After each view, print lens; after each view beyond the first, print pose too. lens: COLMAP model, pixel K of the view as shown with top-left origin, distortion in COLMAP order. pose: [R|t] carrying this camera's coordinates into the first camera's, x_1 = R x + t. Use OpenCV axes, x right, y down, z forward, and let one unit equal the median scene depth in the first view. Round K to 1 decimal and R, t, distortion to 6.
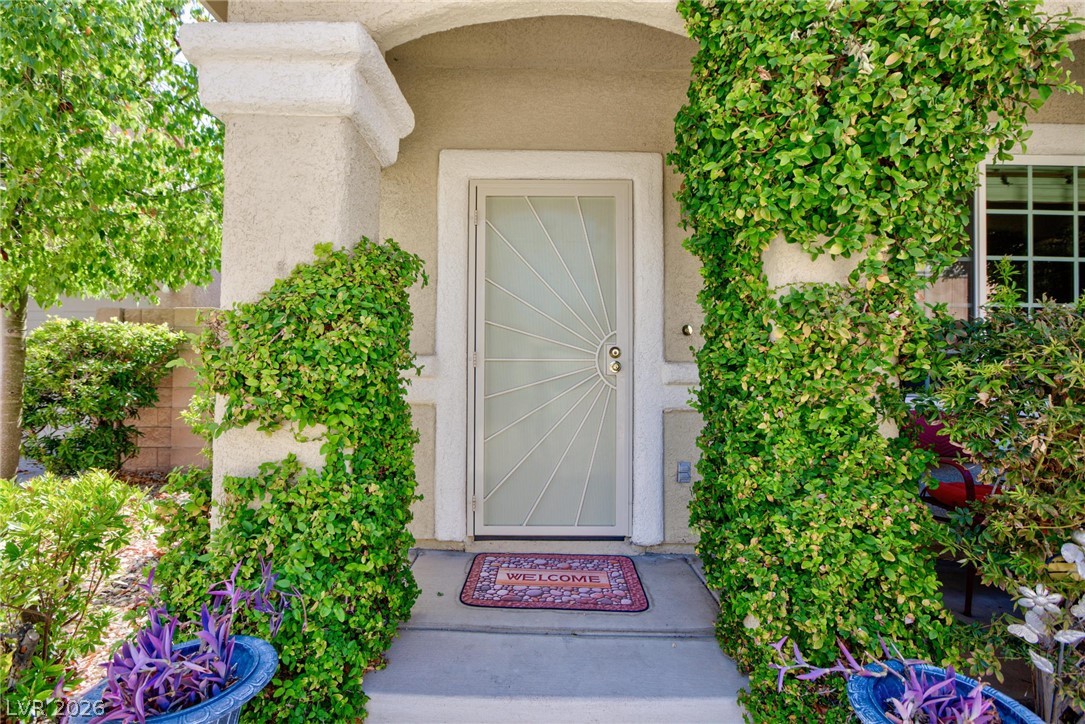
lens RADIAL K [[500.9, 0, 543.7], [0, 500.9, 360.1], [0, 0, 1]] dist [-0.032785, 0.016152]
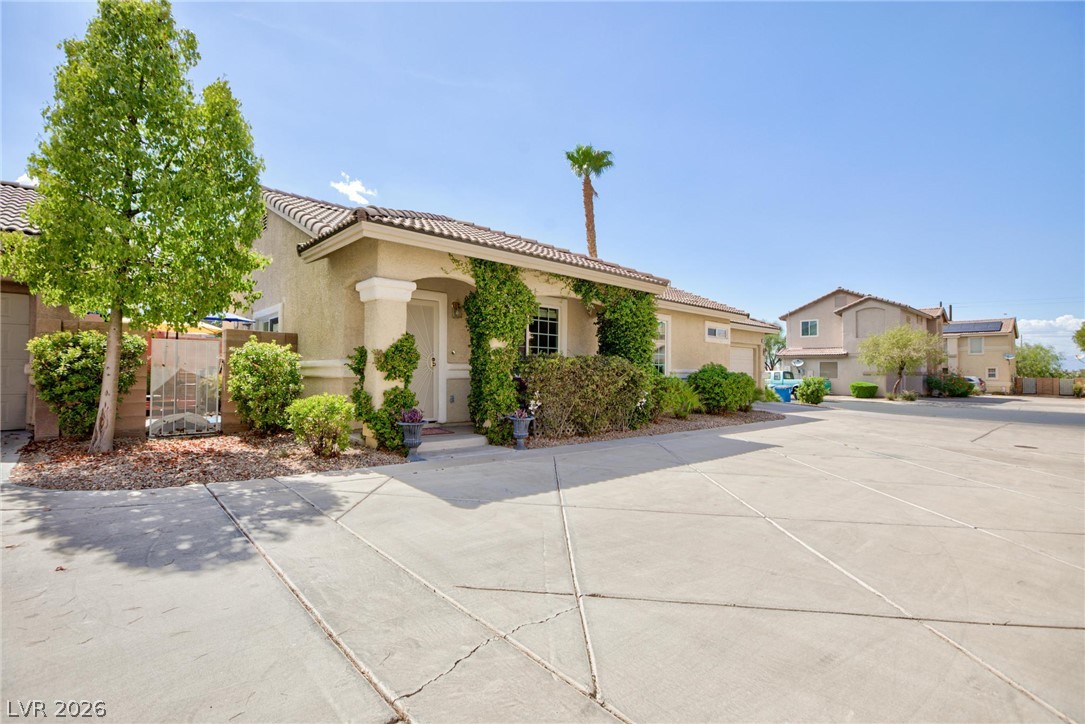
lens RADIAL K [[500.9, 0, 543.7], [0, 500.9, 360.1], [0, 0, 1]] dist [-0.032785, 0.016152]
pose [[0.733998, 0.010551, 0.679070, -2.381656], [-0.013645, 0.999907, -0.000787, -0.032320], [-0.679015, -0.008688, 0.734073, -2.787350]]
